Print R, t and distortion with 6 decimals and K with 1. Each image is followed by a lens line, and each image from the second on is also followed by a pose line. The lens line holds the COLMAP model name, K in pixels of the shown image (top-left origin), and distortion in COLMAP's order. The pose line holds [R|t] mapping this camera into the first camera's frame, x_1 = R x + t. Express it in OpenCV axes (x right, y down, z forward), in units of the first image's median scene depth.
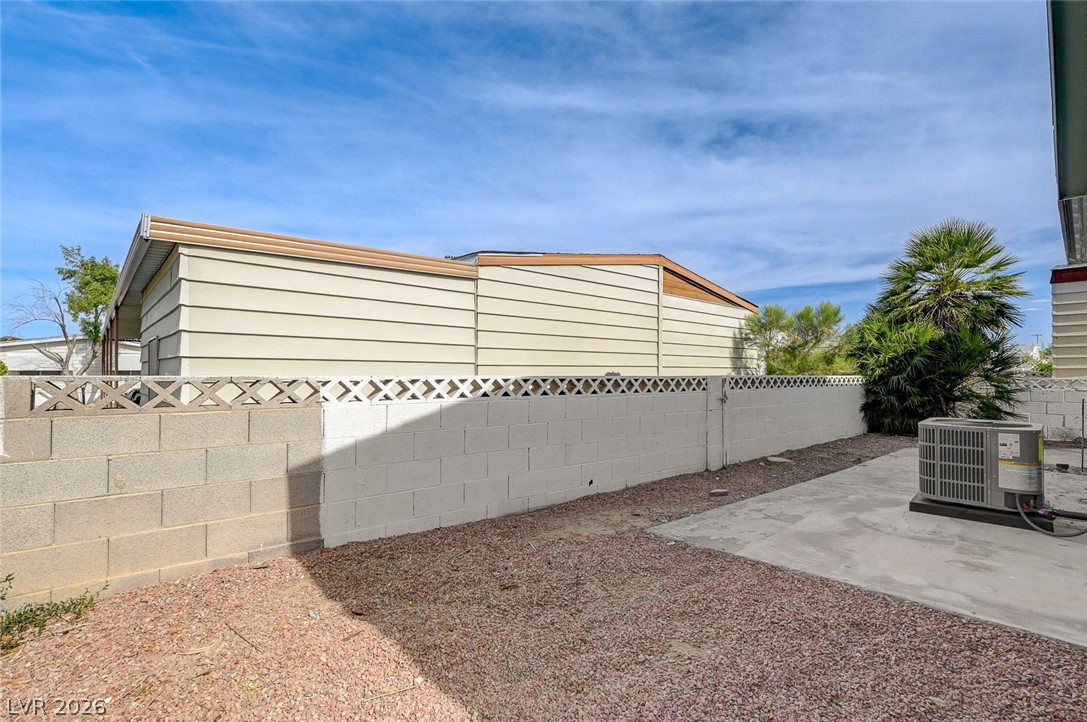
lens RADIAL K [[517.1, 0, 546.8], [0, 517.1, 366.3], [0, 0, 1]] dist [0.002722, 0.001255]
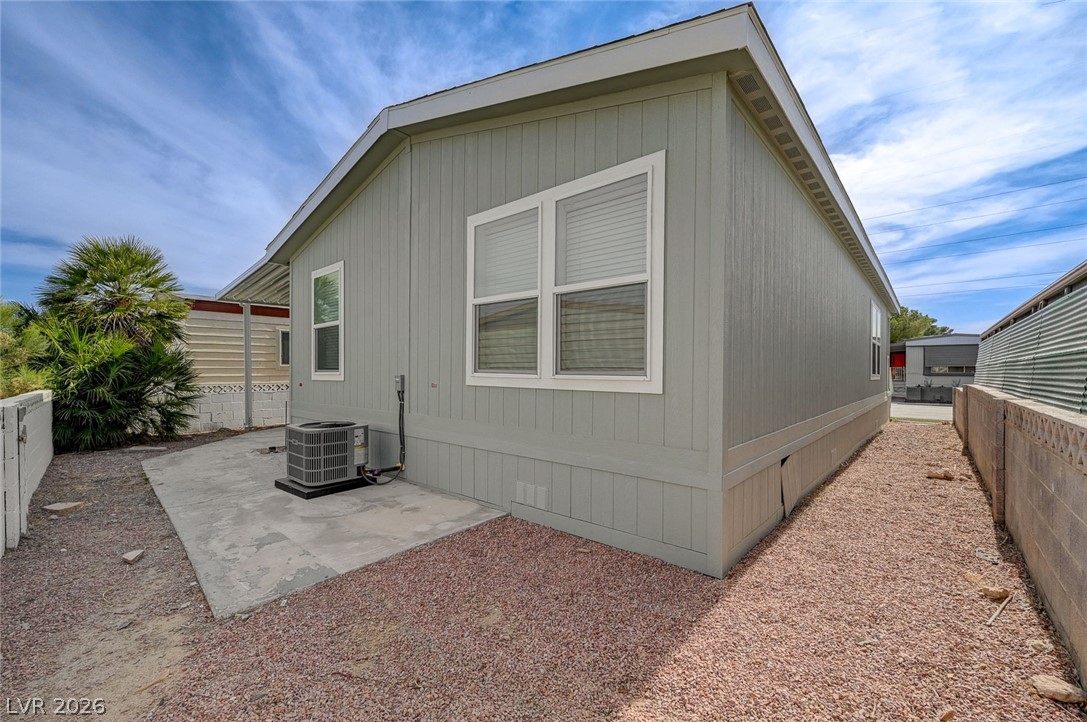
lens RADIAL K [[457.6, 0, 541.6], [0, 457.6, 368.9], [0, 0, 1]] dist [-0.002346, -0.000434]
pose [[-0.133798, -0.001863, 0.991007, -0.566744], [-0.014550, 0.999894, -0.000084, -0.062067], [-0.990902, -0.014431, -0.133811, 0.643217]]
